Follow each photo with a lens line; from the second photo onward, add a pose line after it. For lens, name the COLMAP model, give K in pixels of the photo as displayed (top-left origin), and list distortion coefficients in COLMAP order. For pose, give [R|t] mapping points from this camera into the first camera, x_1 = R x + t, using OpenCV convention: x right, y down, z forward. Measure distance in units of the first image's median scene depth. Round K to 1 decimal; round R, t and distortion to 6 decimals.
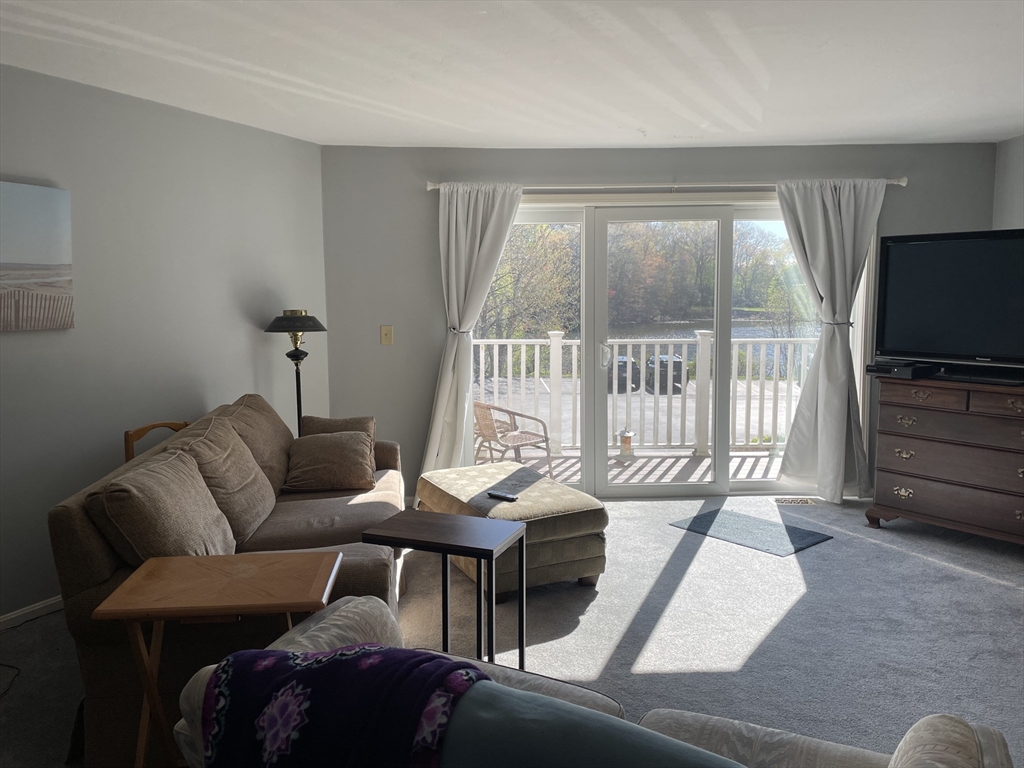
lens RADIAL K [[782.7, 0, 512.1], [0, 782.7, 375.8], [0, 0, 1]] dist [0.049966, -0.008240]
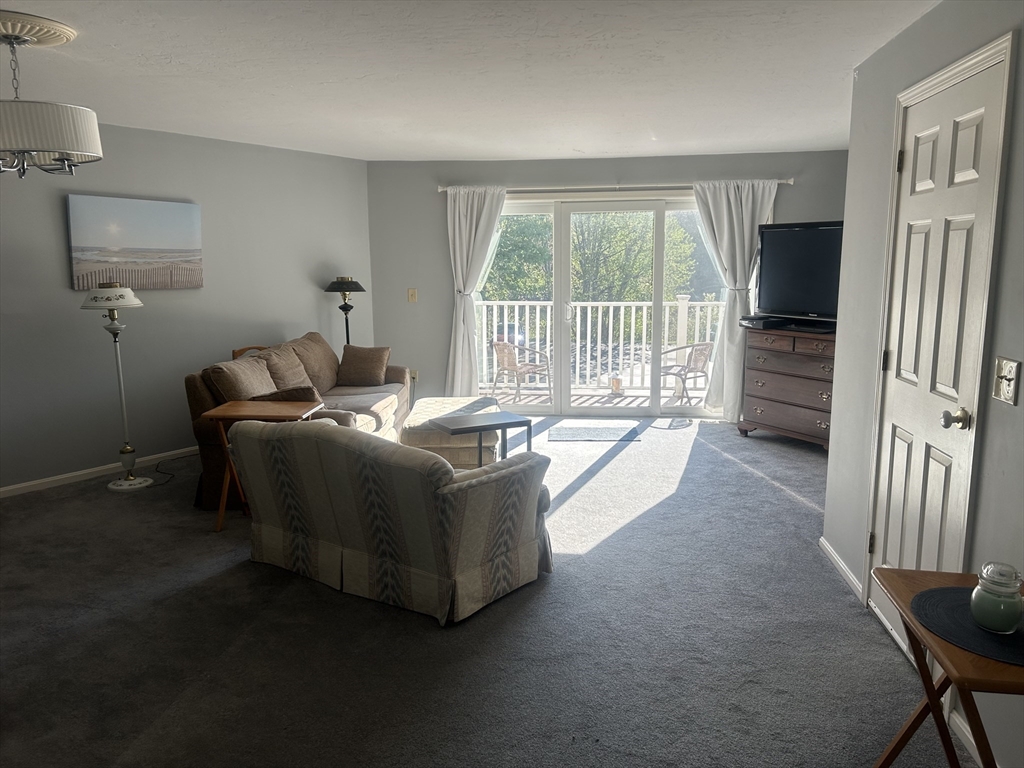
lens RADIAL K [[767.3, 0, 512.9], [0, 767.3, 388.9], [0, 0, 1]] dist [0.044678, 0.001531]
pose [[0.988269, 0.027061, -0.150306, 0.251676], [-0.017968, 0.997943, 0.061532, 0.030536], [0.151662, -0.058110, 0.986723, -0.381711]]
